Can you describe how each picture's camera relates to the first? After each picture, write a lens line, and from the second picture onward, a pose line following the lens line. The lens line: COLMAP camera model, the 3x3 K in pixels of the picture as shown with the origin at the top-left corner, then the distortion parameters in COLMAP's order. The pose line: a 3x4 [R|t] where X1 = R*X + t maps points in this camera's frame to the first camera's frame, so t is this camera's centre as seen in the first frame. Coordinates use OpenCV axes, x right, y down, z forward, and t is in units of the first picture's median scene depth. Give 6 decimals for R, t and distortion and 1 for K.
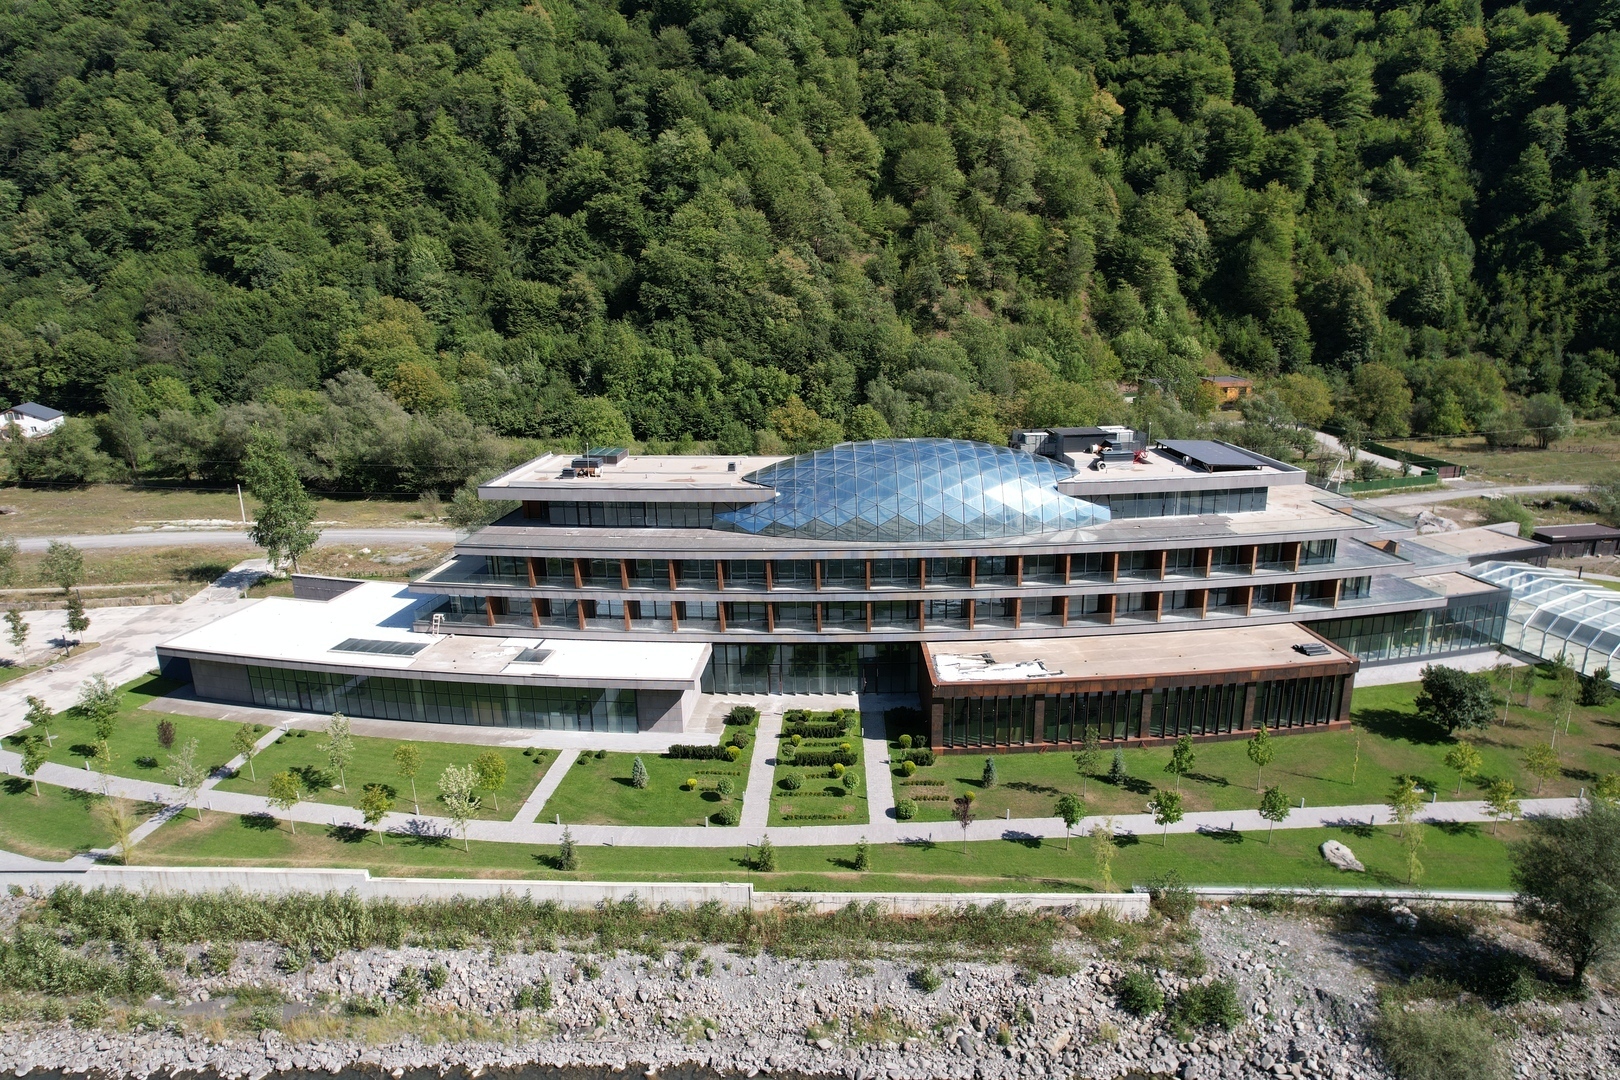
lens RADIAL K [[1036.5, 0, 814.7], [0, 1036.5, 543.3], [0, 0, 1]] dist [-0.079210, 0.072614]
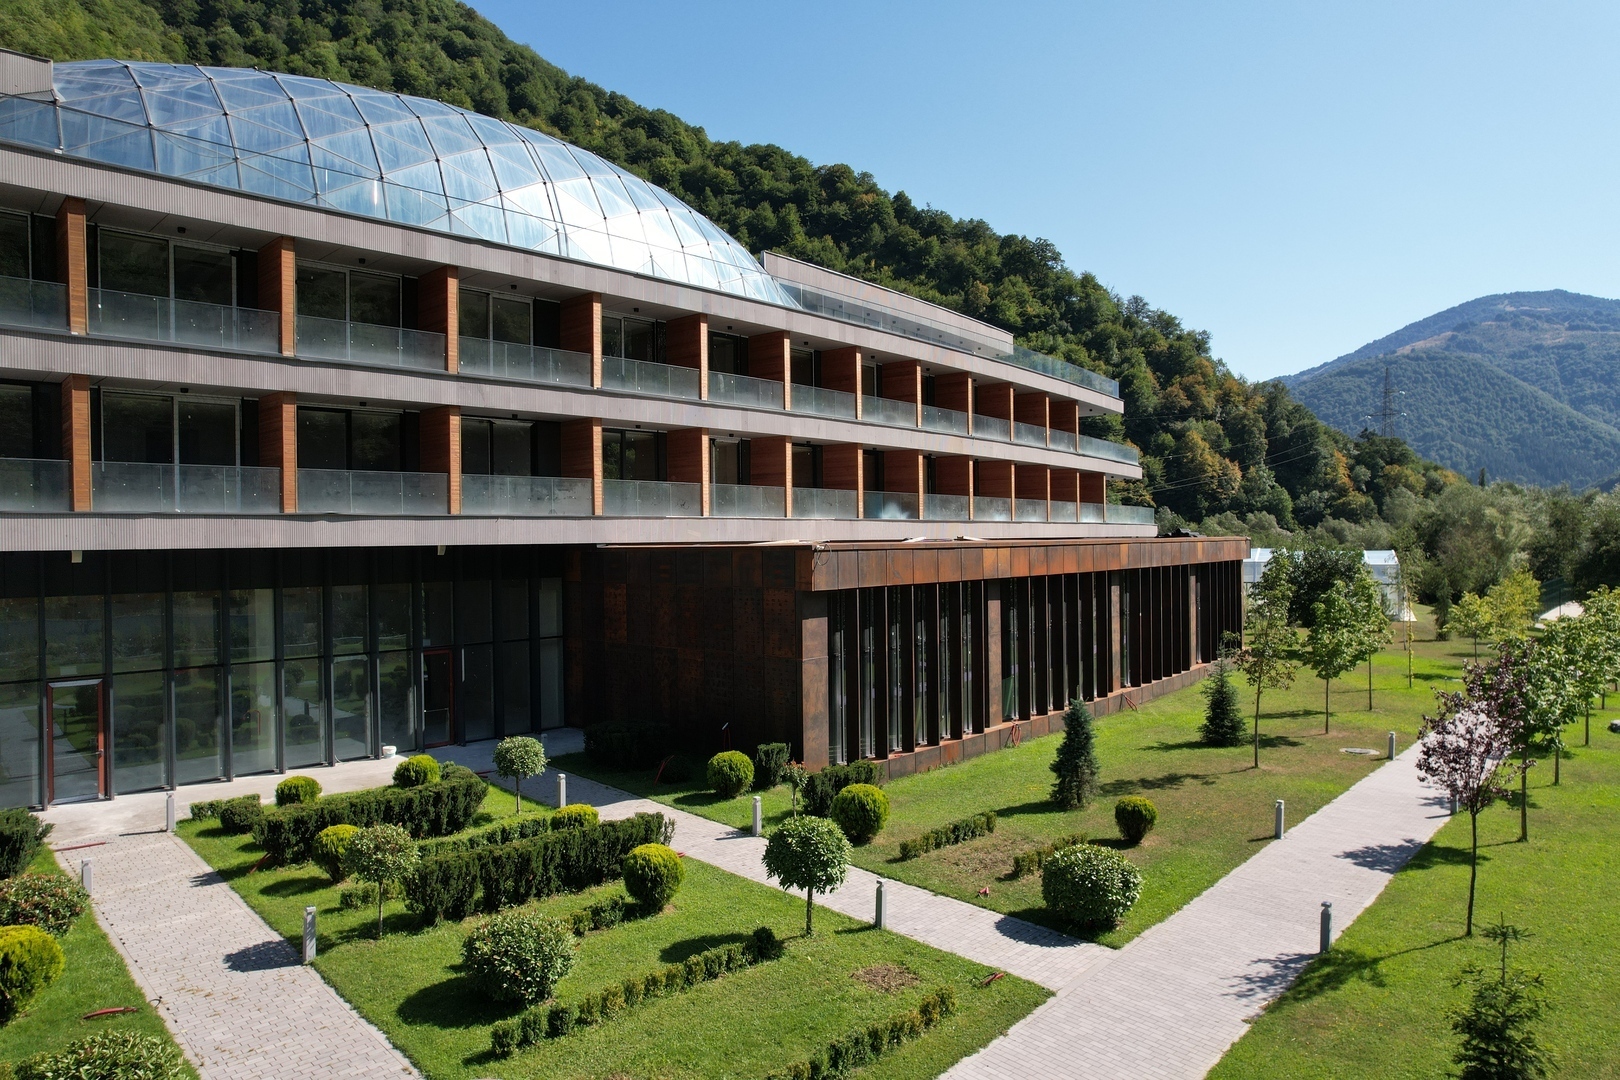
lens RADIAL K [[1036.5, 0, 814.1], [0, 1036.5, 543.0], [0, 0, 1]] dist [-0.079210, 0.072614]
pose [[0.691574, 0.007974, 0.722262, -0.038511], [0.208901, 0.954998, -0.210569, 0.072328], [-0.691438, 0.296505, 0.658786, 0.286090]]
